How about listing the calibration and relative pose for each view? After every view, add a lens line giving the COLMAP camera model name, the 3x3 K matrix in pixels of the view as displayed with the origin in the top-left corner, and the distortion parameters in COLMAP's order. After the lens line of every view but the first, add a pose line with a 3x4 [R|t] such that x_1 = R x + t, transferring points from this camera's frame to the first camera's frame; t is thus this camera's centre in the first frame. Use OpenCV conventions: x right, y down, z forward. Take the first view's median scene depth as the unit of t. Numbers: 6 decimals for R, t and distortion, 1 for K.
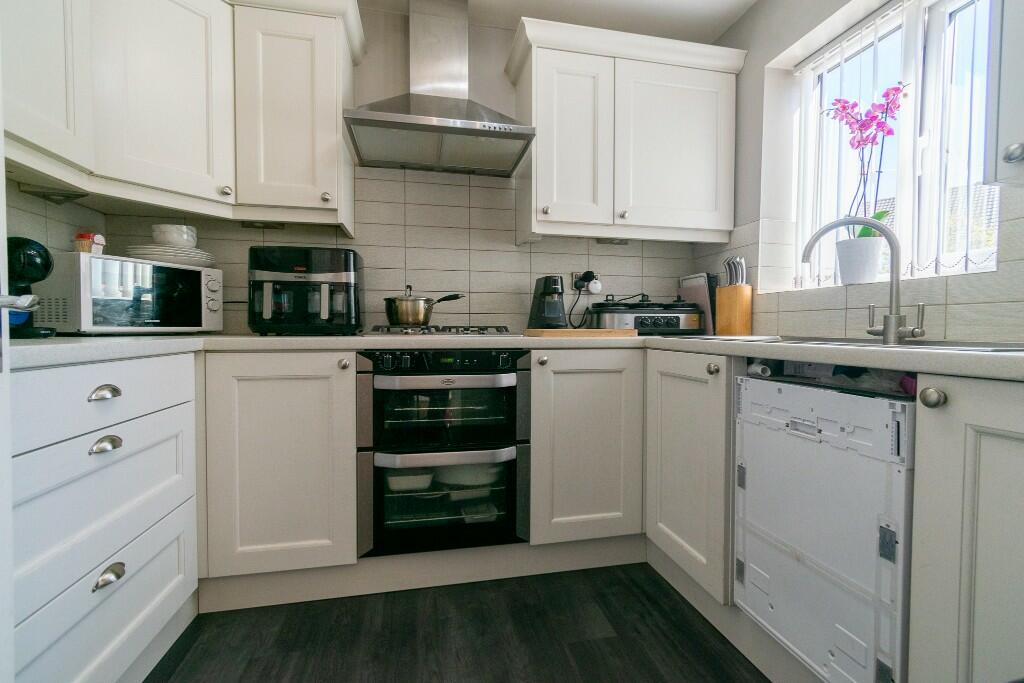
lens RADIAL K [[449.3, 0, 513.7], [0, 449.3, 339.7], [0, 0, 1]] dist [0.000617, -0.000677]
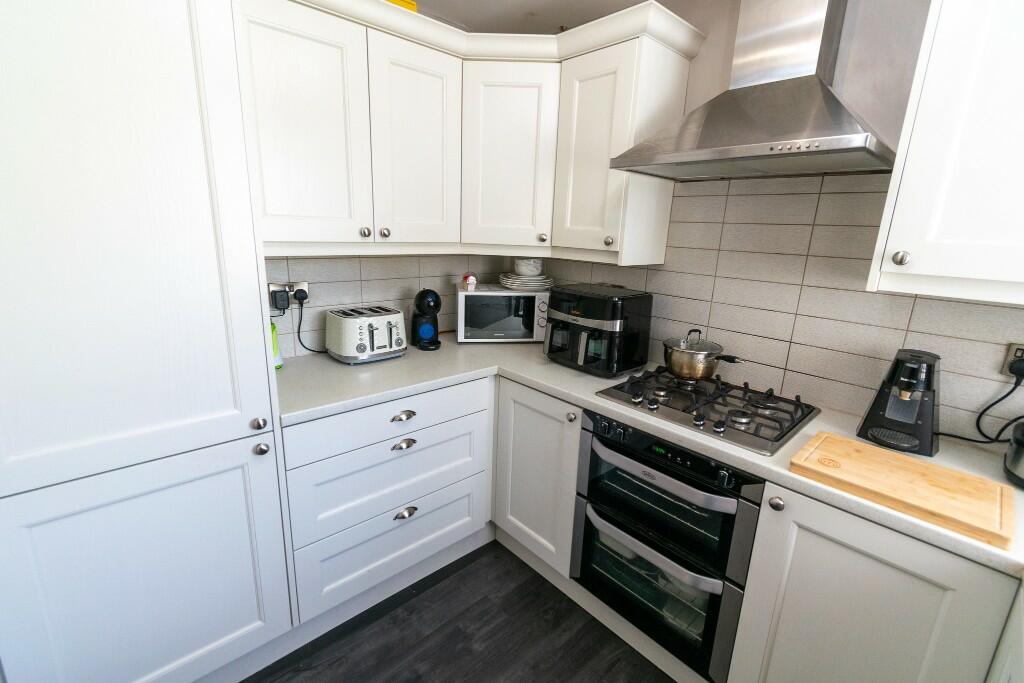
lens RADIAL K [[449.3, 0, 513.7], [0, 449.3, 339.7], [0, 0, 1]] dist [0.000617, -0.000677]
pose [[0.517520, 0.221594, -0.826480, 0.375039], [-0.061332, 0.973007, 0.222476, -0.333895], [0.853470, -0.064446, 0.517141, 0.303341]]
